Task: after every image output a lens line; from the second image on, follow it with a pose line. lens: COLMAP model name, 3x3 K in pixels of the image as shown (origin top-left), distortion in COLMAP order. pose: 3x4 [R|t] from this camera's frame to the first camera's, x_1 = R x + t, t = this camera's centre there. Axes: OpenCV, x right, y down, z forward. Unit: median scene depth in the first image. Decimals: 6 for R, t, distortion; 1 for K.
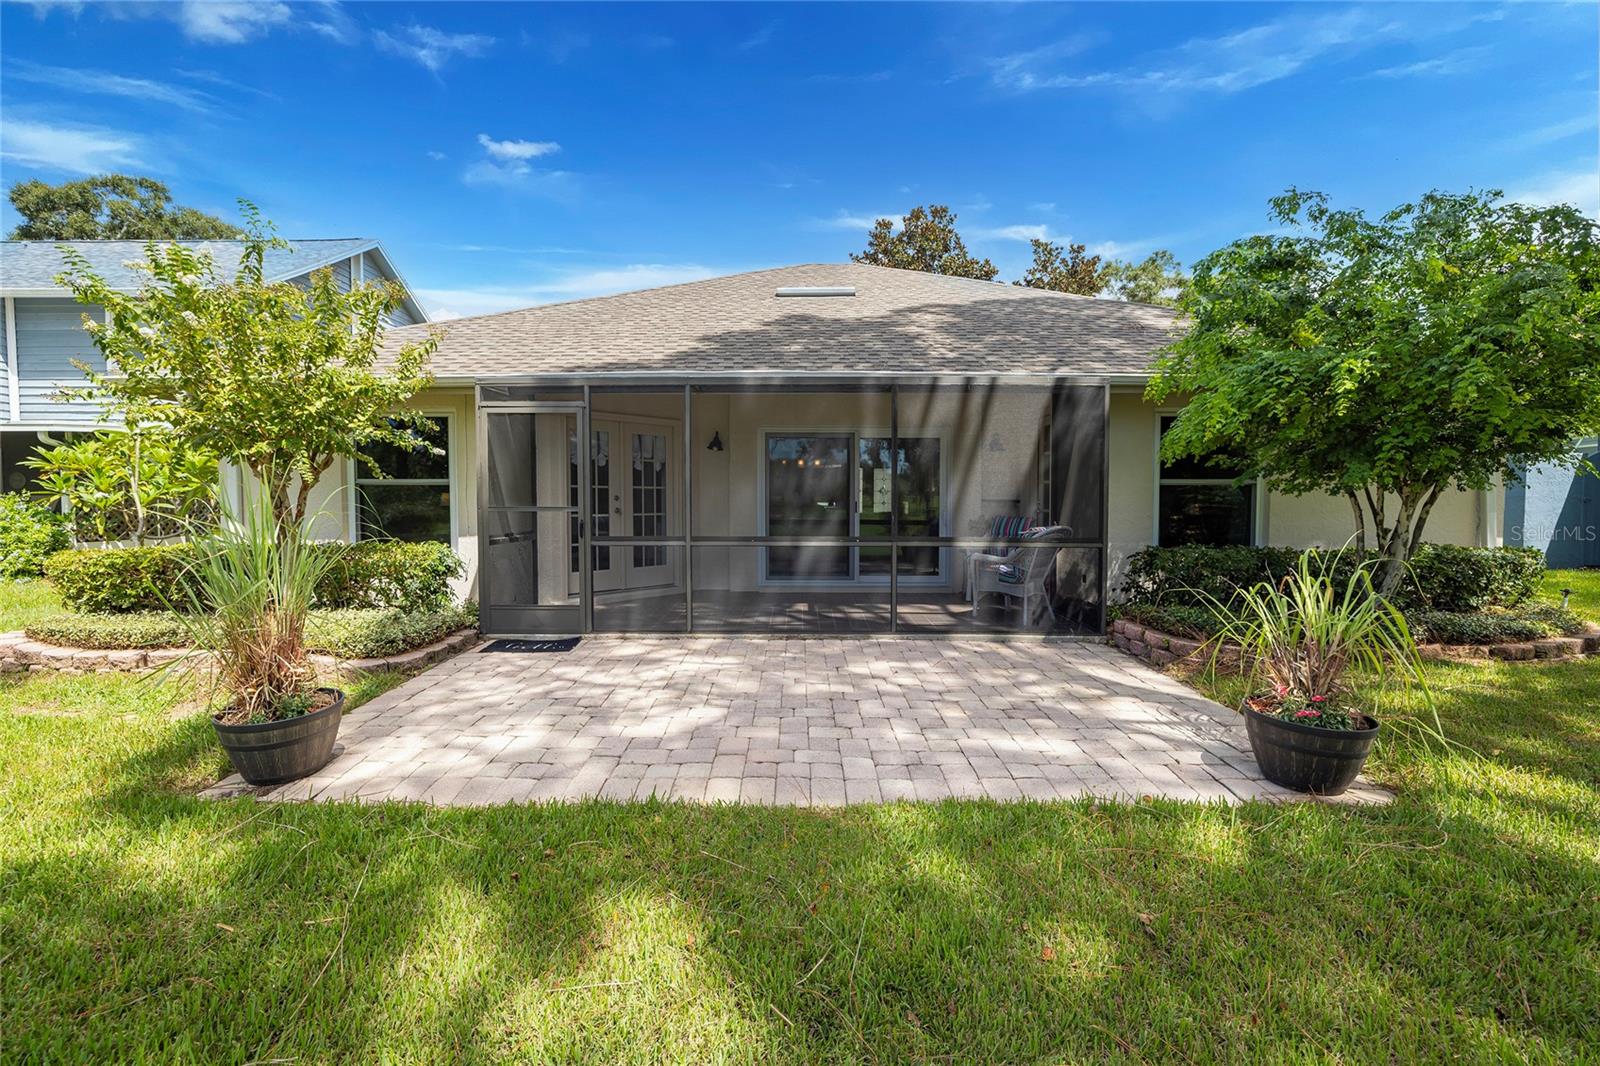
lens RADIAL K [[1371.2, 0, 800.0], [0, 1371.2, 533.0], [0, 0, 1]] dist [0.002020, -0.005615]
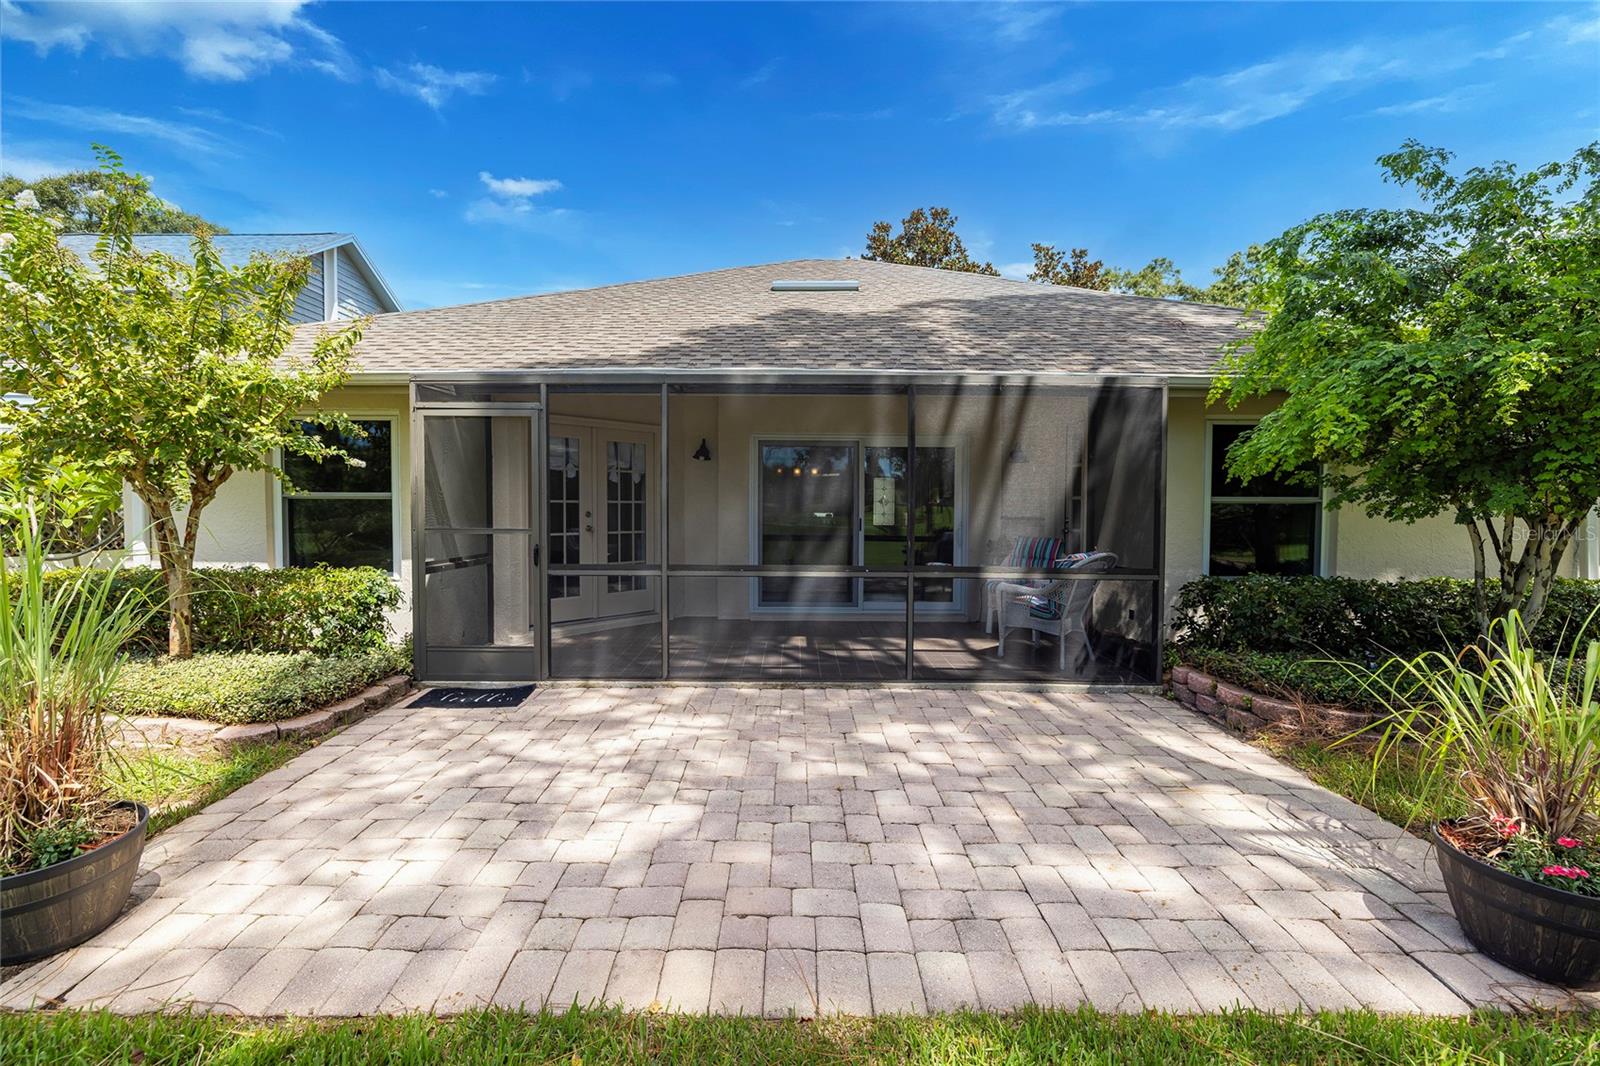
lens RADIAL K [[1371.2, 0, 800.0], [0, 1371.2, 533.0], [0, 0, 1]] dist [0.002020, -0.005615]
pose [[0.999980, 0.005072, 0.003691, -0.002123], [-0.005055, 0.999976, -0.004769, -0.013815], [-0.003716, 0.004750, 0.999982, 0.169579]]
